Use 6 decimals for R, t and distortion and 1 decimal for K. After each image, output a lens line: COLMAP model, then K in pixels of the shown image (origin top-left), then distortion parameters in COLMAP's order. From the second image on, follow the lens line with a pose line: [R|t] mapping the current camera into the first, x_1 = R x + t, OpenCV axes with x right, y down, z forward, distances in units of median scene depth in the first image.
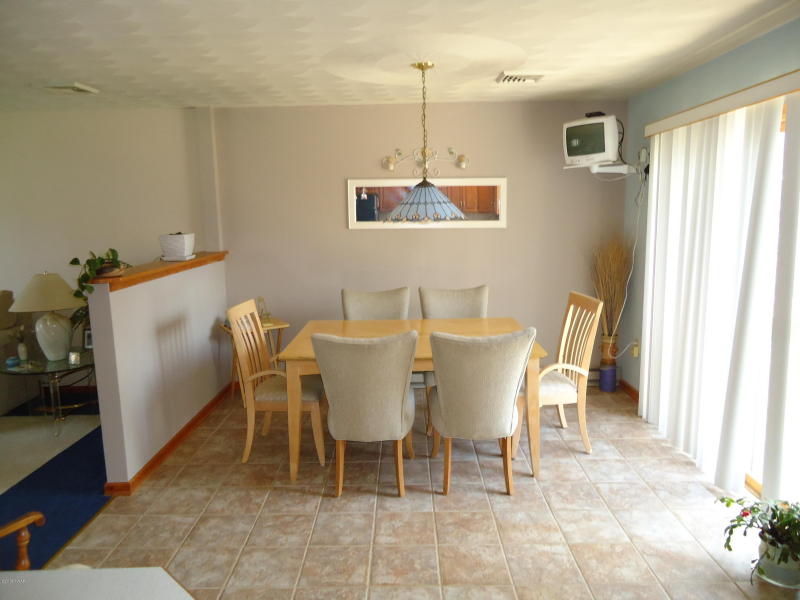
lens RADIAL K [[583.2, 0, 402.7], [0, 583.2, 298.9], [0, 0, 1]] dist [-0.002996, 0.003386]
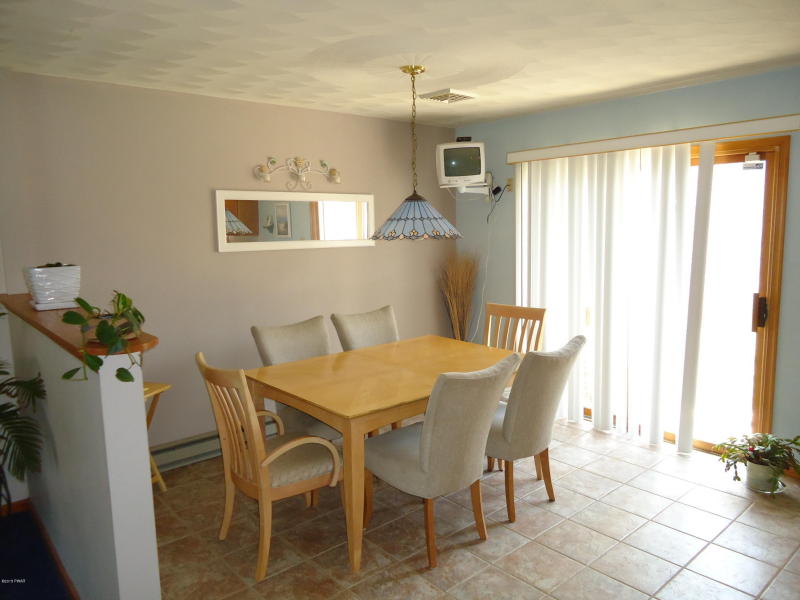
lens RADIAL K [[583.2, 0, 400.5], [0, 583.2, 300.1], [0, 0, 1]] dist [-0.002996, 0.003386]
pose [[0.746168, -0.084059, 0.660430, -0.508306], [0.106808, 0.994262, 0.005875, -0.038854], [-0.657134, 0.066155, 0.750865, 0.288560]]
